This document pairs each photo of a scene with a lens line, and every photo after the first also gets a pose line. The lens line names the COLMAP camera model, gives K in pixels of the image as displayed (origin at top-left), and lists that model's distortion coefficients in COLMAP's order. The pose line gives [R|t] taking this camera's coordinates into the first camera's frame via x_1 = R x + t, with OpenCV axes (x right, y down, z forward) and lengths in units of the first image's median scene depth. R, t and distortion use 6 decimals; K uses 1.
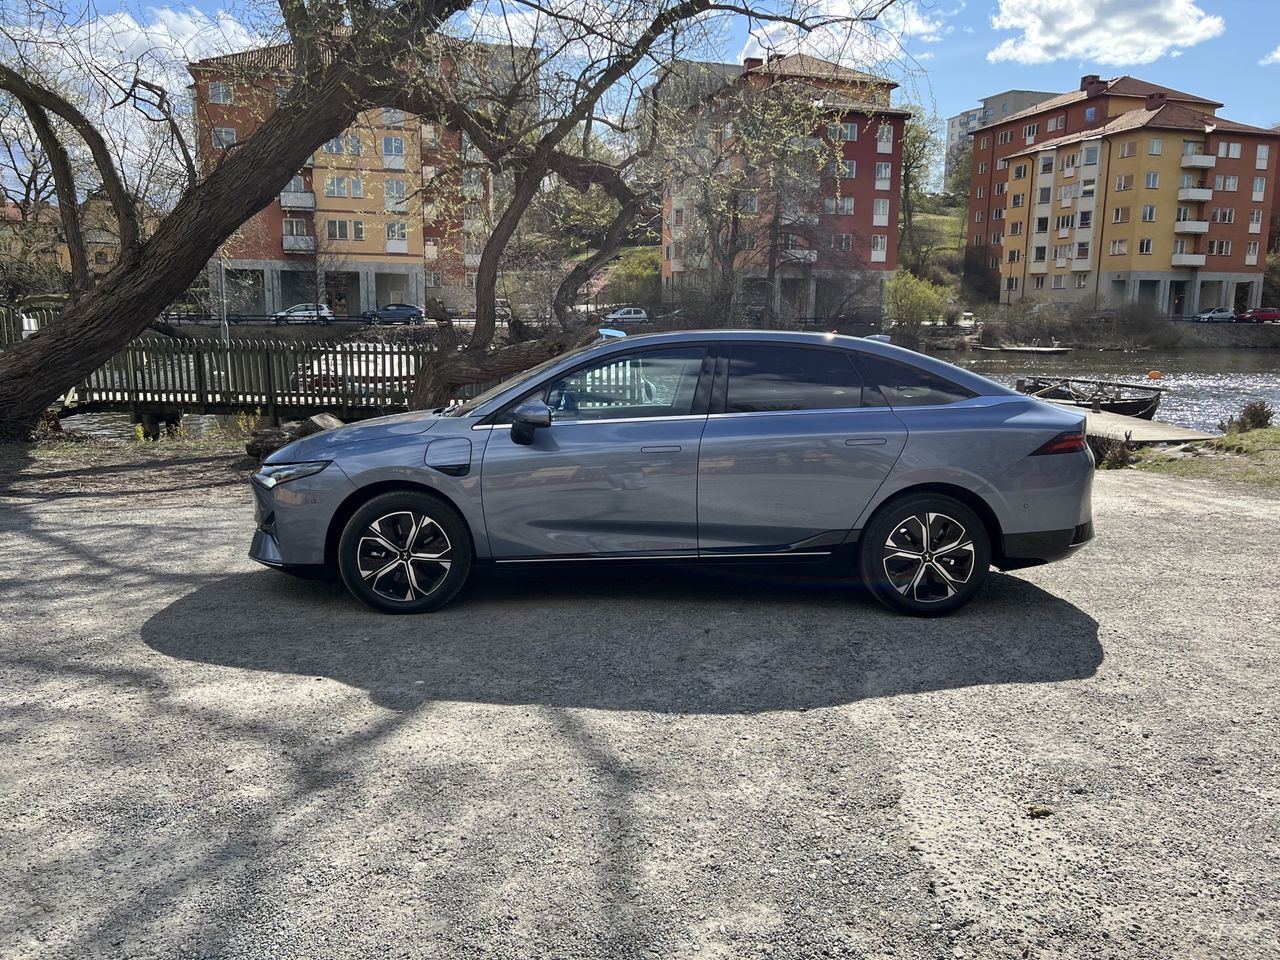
lens RADIAL K [[972.5, 0, 634.2], [0, 972.5, 477.7], [0, 0, 1]] dist [0.043532, -0.051493]
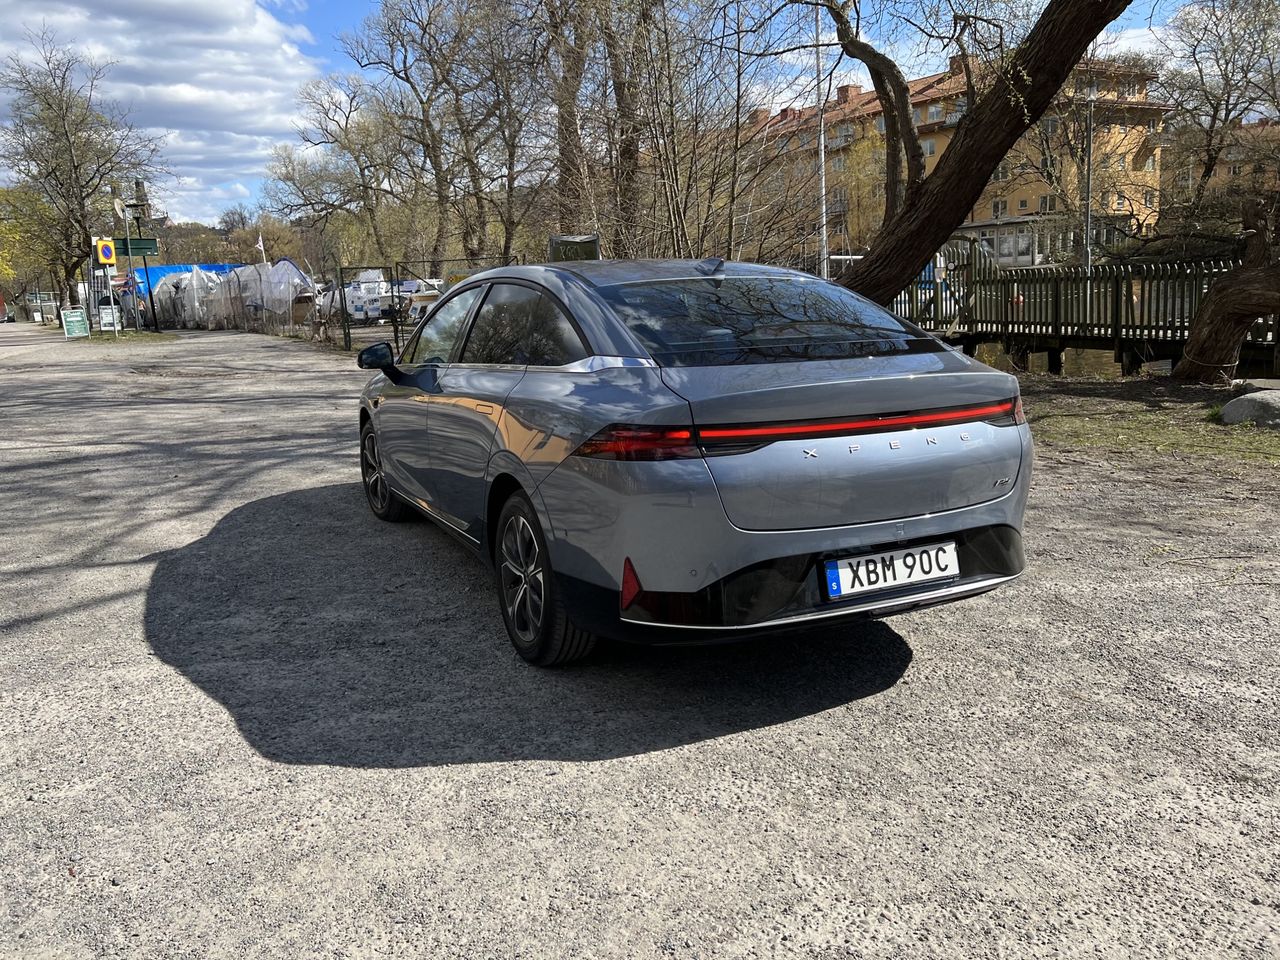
lens RADIAL K [[972.5, 0, 636.4], [0, 972.5, 483.5], [0, 0, 1]] dist [0.043532, -0.051493]
pose [[0.400978, 0.152803, -0.903254, 1.002726], [-0.078710, 0.988091, 0.132214, -0.092494], [0.912700, 0.018080, 0.408230, 0.805848]]
